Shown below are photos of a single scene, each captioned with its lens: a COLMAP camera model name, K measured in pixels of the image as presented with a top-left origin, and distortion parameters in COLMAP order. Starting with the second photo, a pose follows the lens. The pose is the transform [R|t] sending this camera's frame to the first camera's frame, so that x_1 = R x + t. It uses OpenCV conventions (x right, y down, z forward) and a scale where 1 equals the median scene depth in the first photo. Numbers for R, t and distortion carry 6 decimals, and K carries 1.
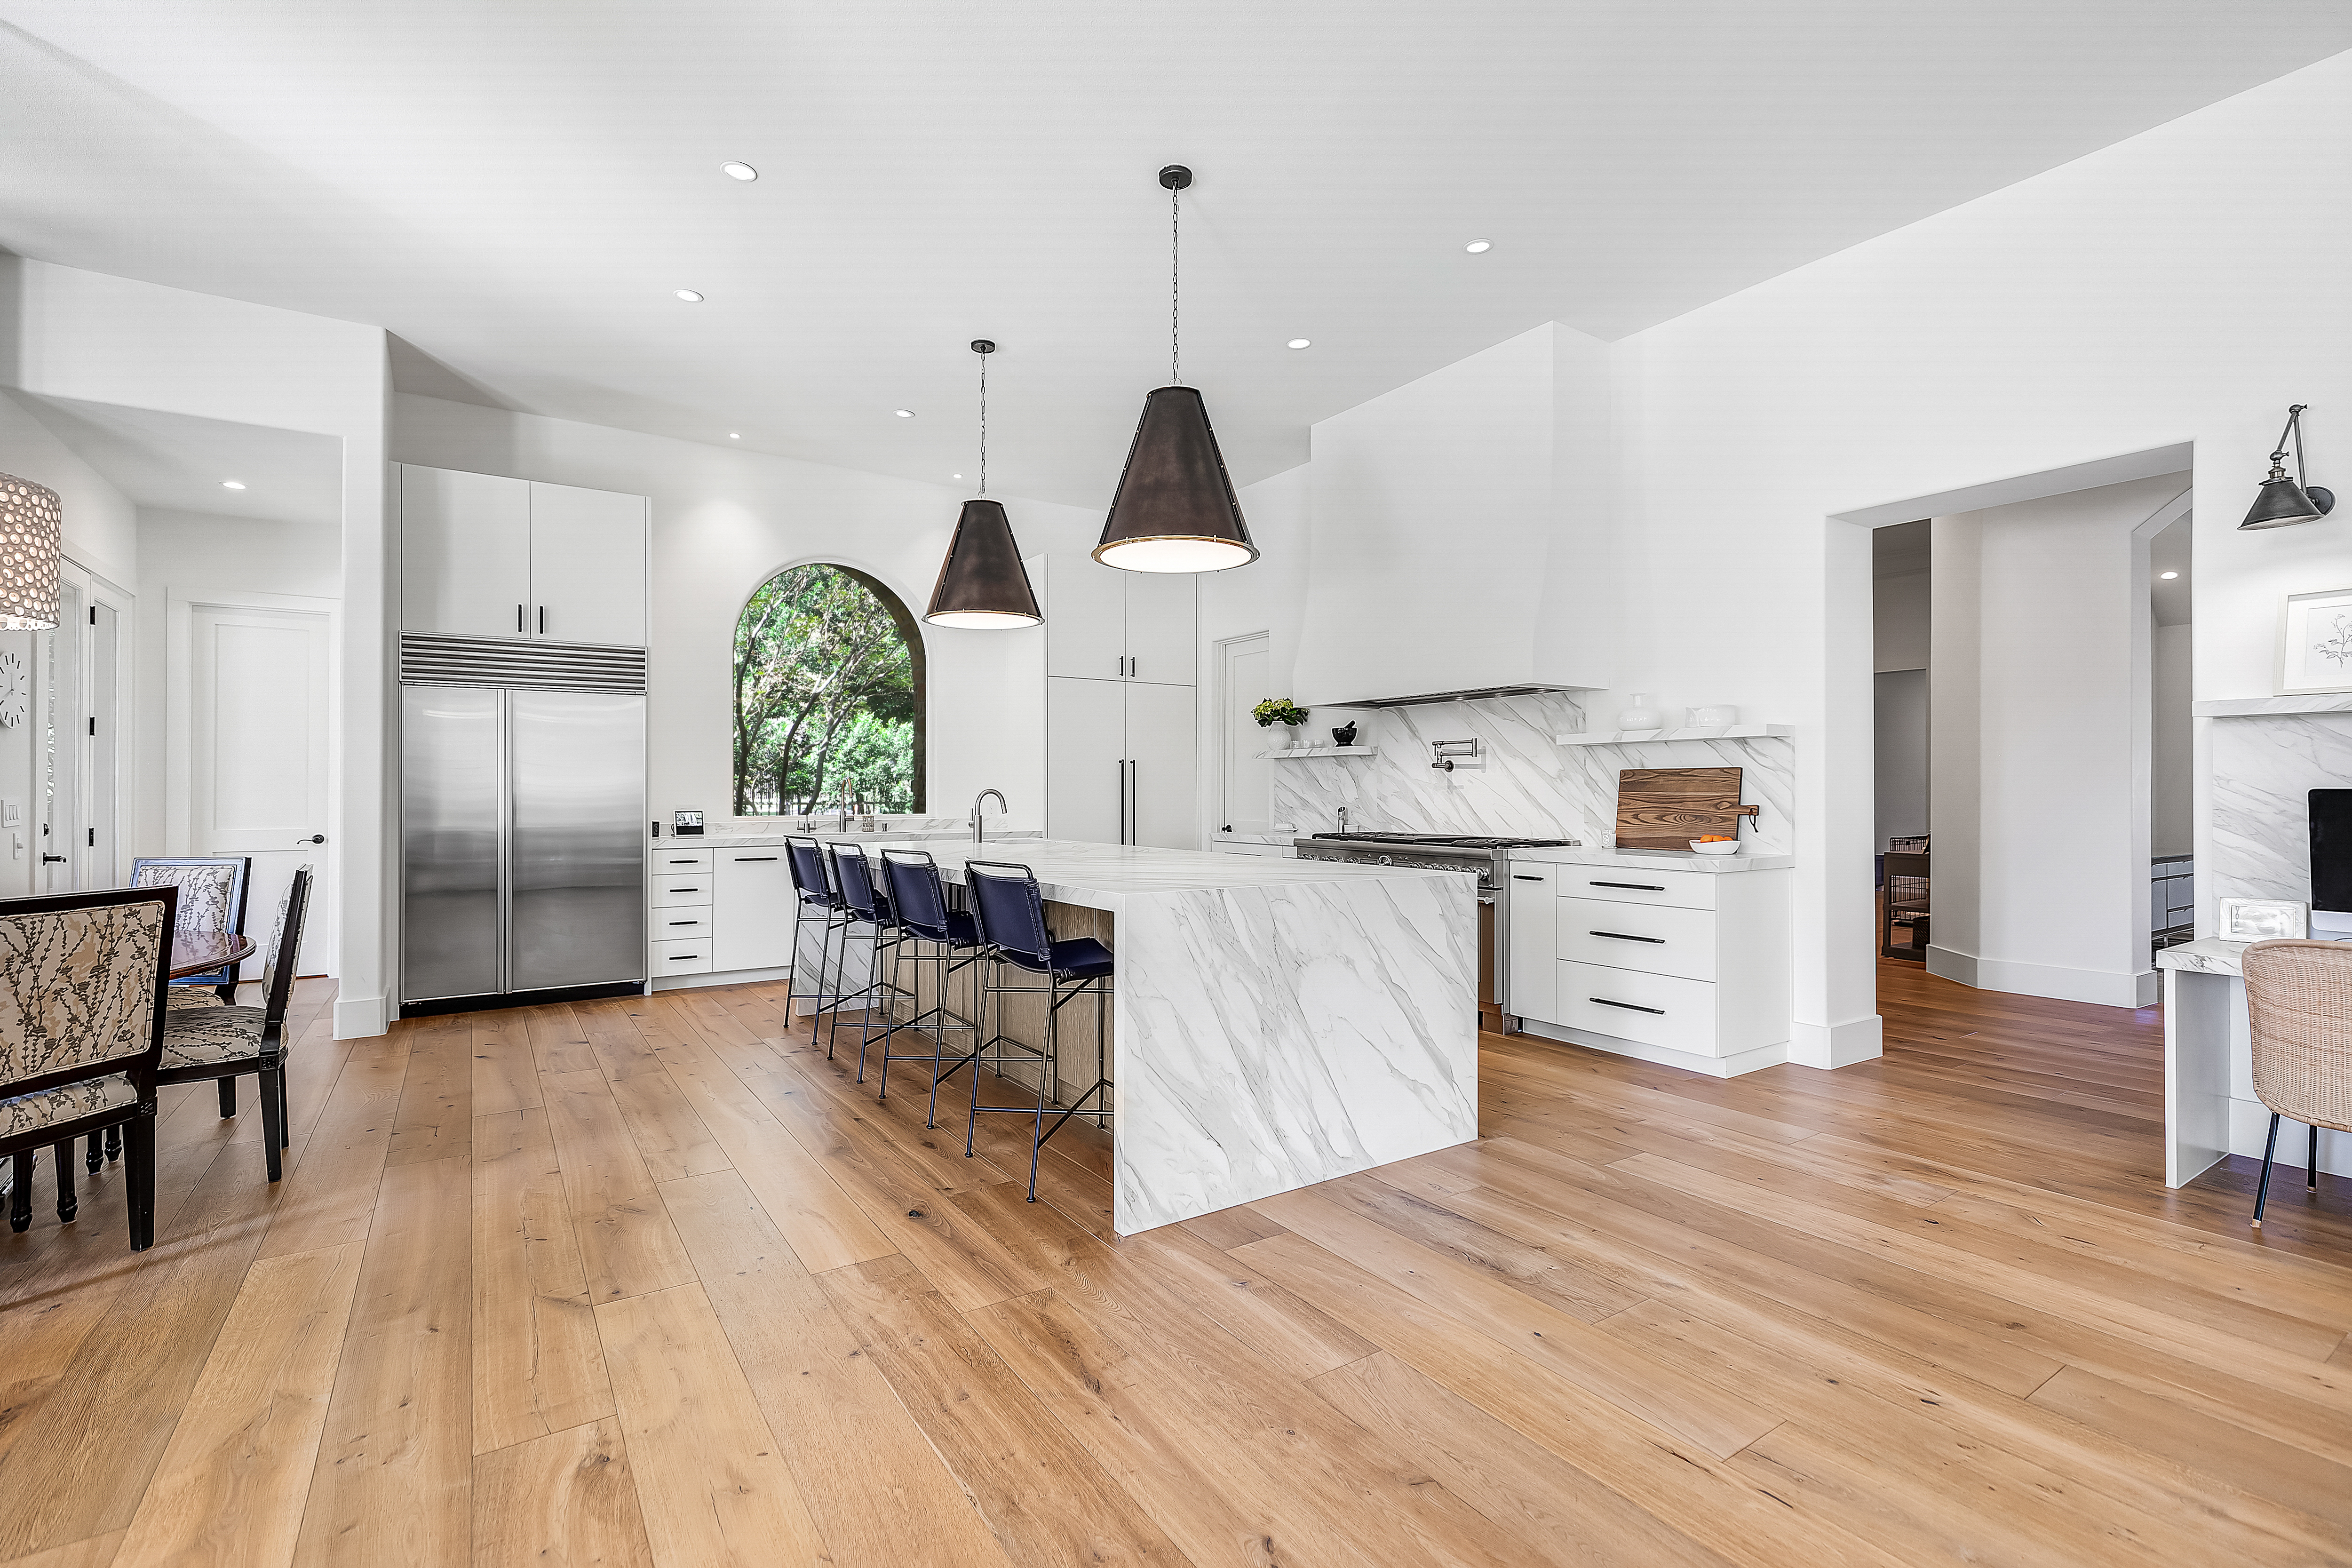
lens RADIAL K [[1062.4, 0, 1174.7], [0, 1062.4, 782.7], [0, 0, 1]] dist [0.009057, -0.001100]
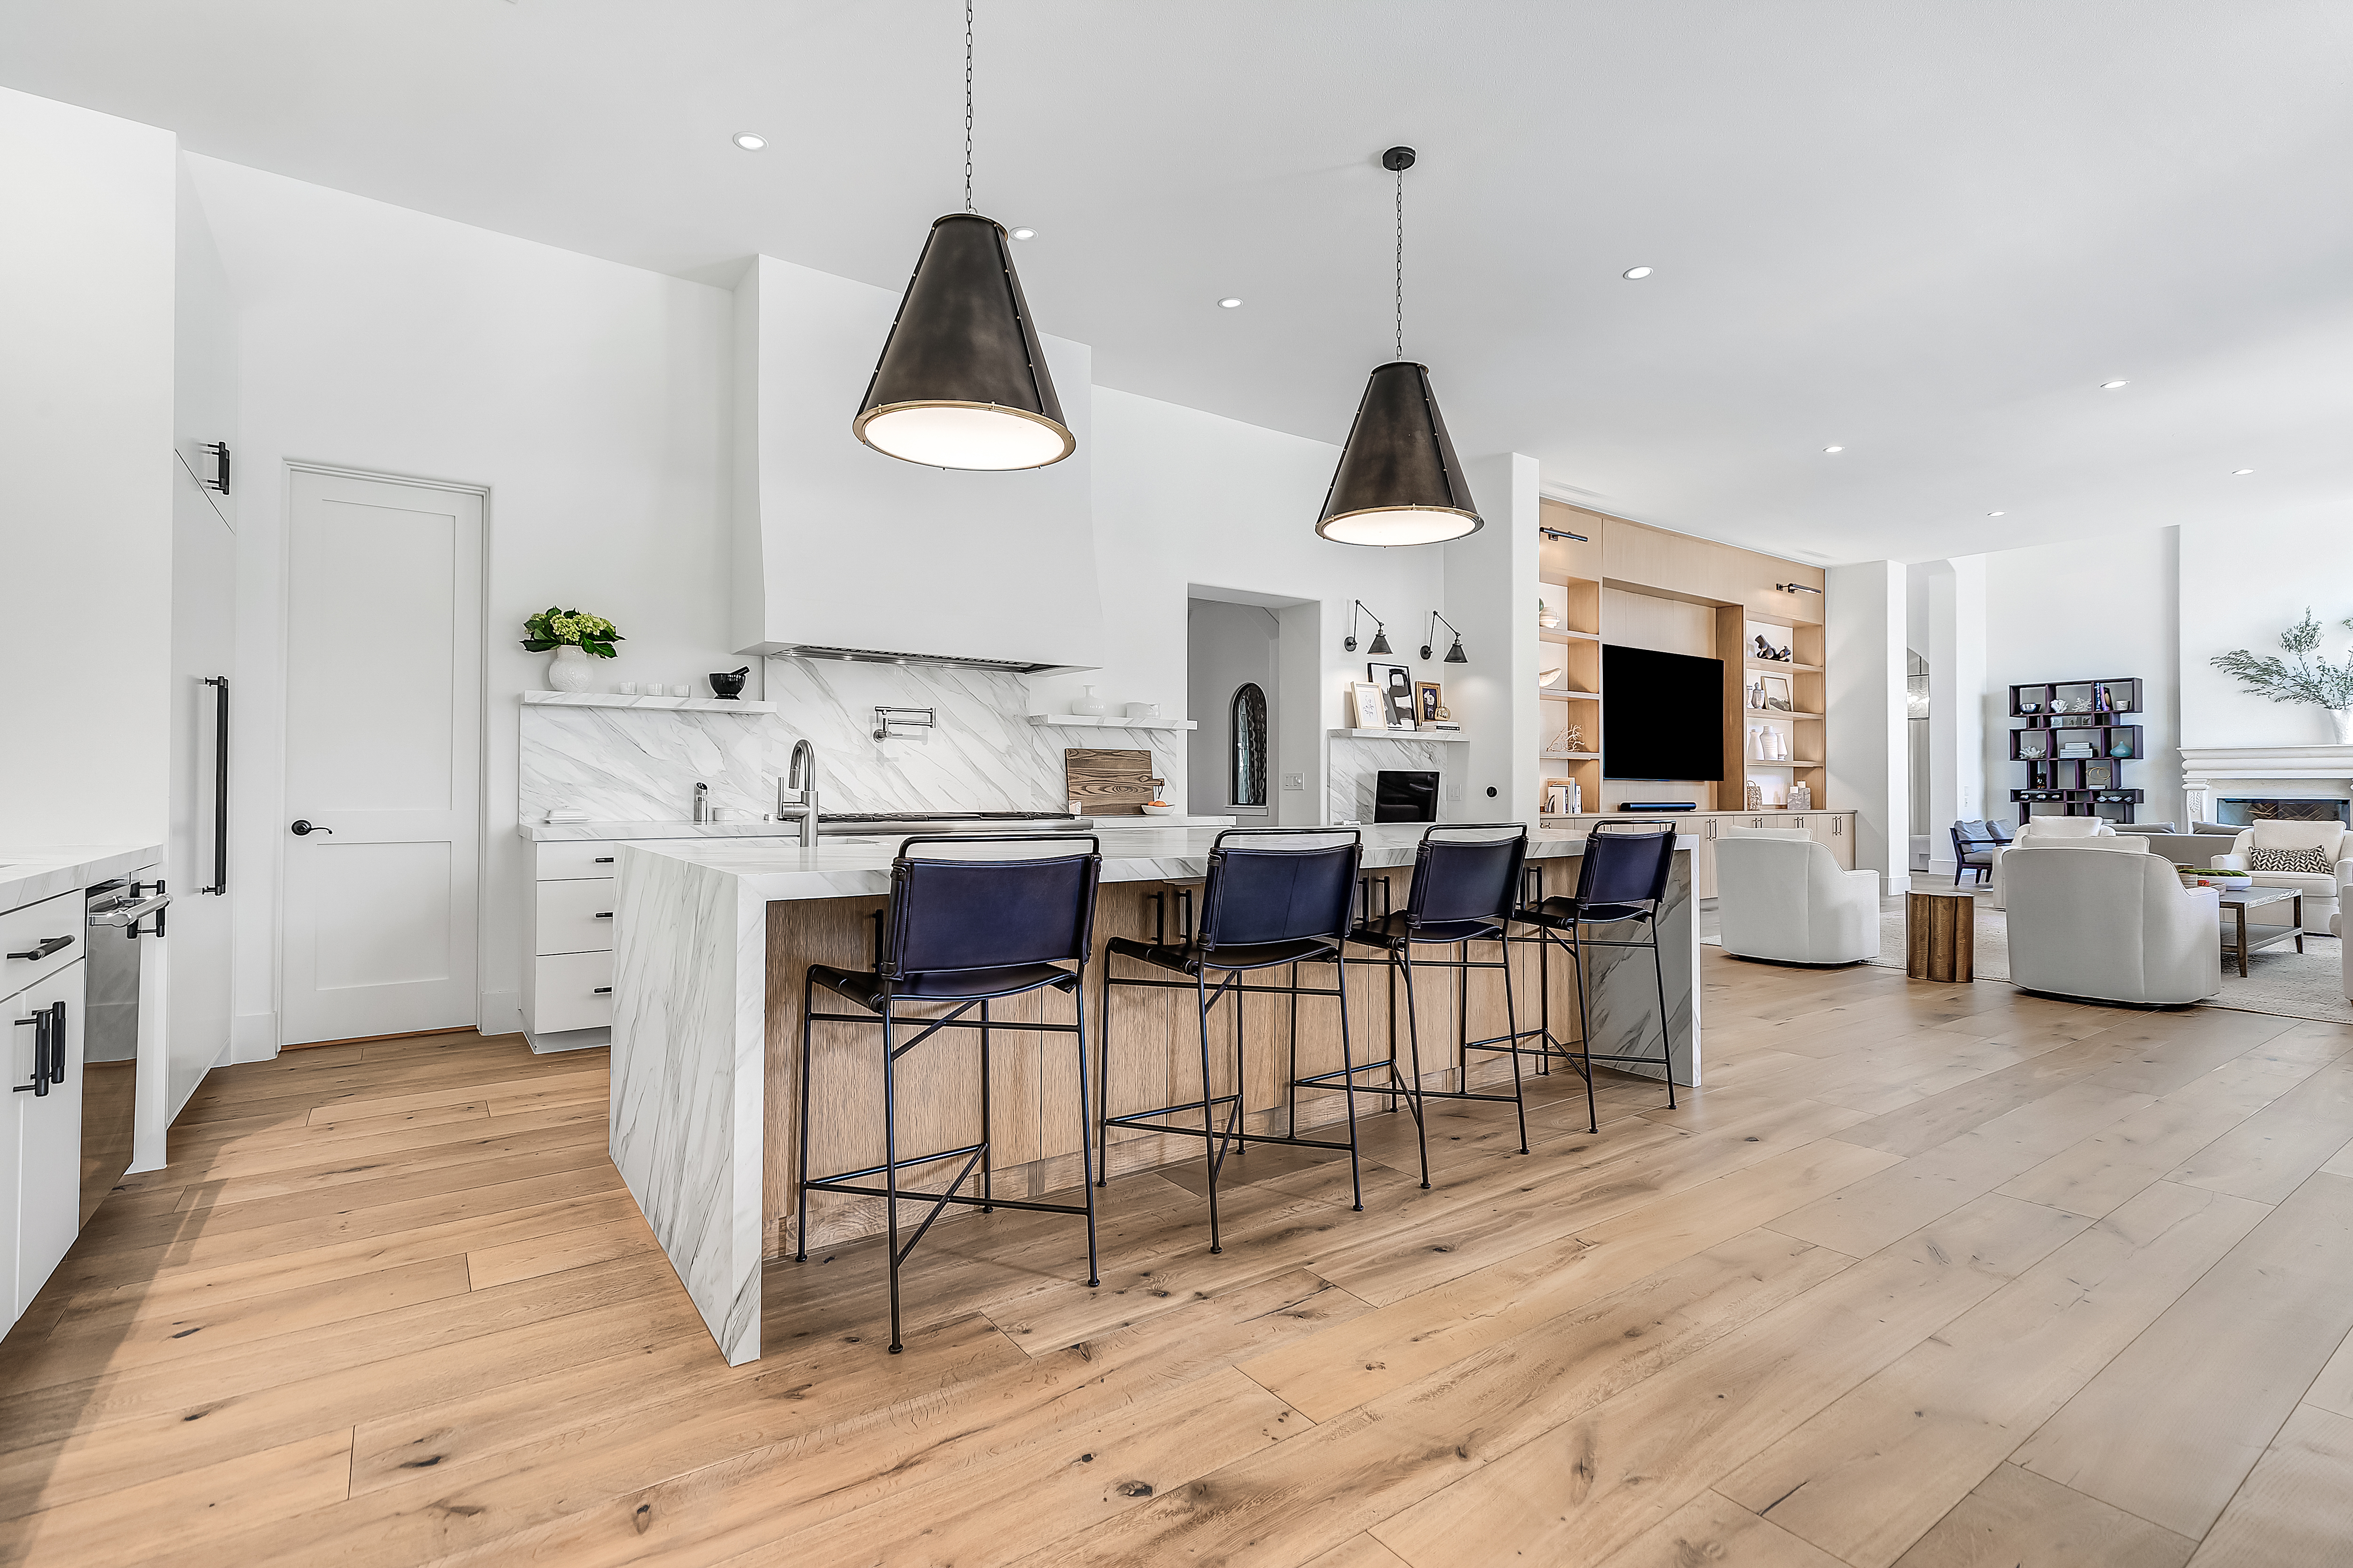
lens RADIAL K [[1062.8, 0, 1191.0], [0, 1062.8, 769.1], [0, 0, 1]] dist [0.009057, -0.001100]
pose [[-0.032073, 0.019447, 0.999296, -0.998372], [-0.009183, 0.999763, -0.019751, 0.042869], [-0.999443, -0.009810, -0.031887, 1.220345]]
